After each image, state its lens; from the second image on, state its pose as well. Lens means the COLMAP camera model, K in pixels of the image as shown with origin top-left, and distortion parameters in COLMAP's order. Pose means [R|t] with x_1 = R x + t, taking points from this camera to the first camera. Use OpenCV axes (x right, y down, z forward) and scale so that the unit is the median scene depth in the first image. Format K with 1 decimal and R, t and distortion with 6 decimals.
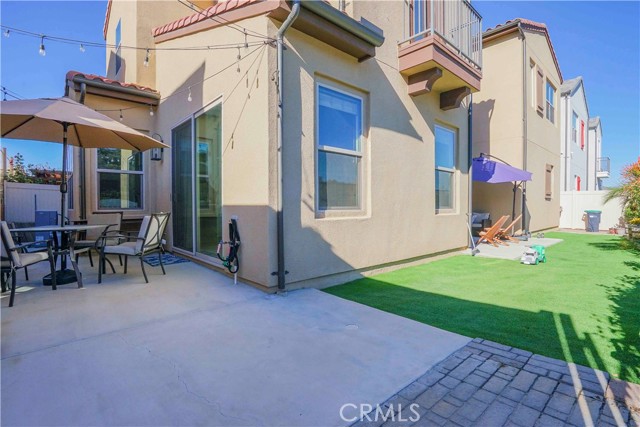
lens RADIAL K [[302.5, 0, 314.2], [0, 302.5, 212.4], [0, 0, 1]] dist [-0.062804, 0.022163]
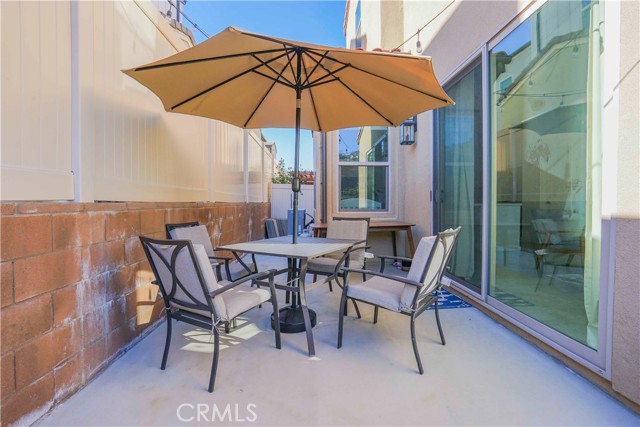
lens RADIAL K [[302.5, 0, 314.2], [0, 302.5, 212.4], [0, 0, 1]] dist [-0.062804, 0.022163]
pose [[0.755784, 0.022024, -0.654450, -0.261275], [-0.013940, 0.999749, 0.017546, -0.022601], [0.654672, -0.004138, 0.755902, 0.352105]]
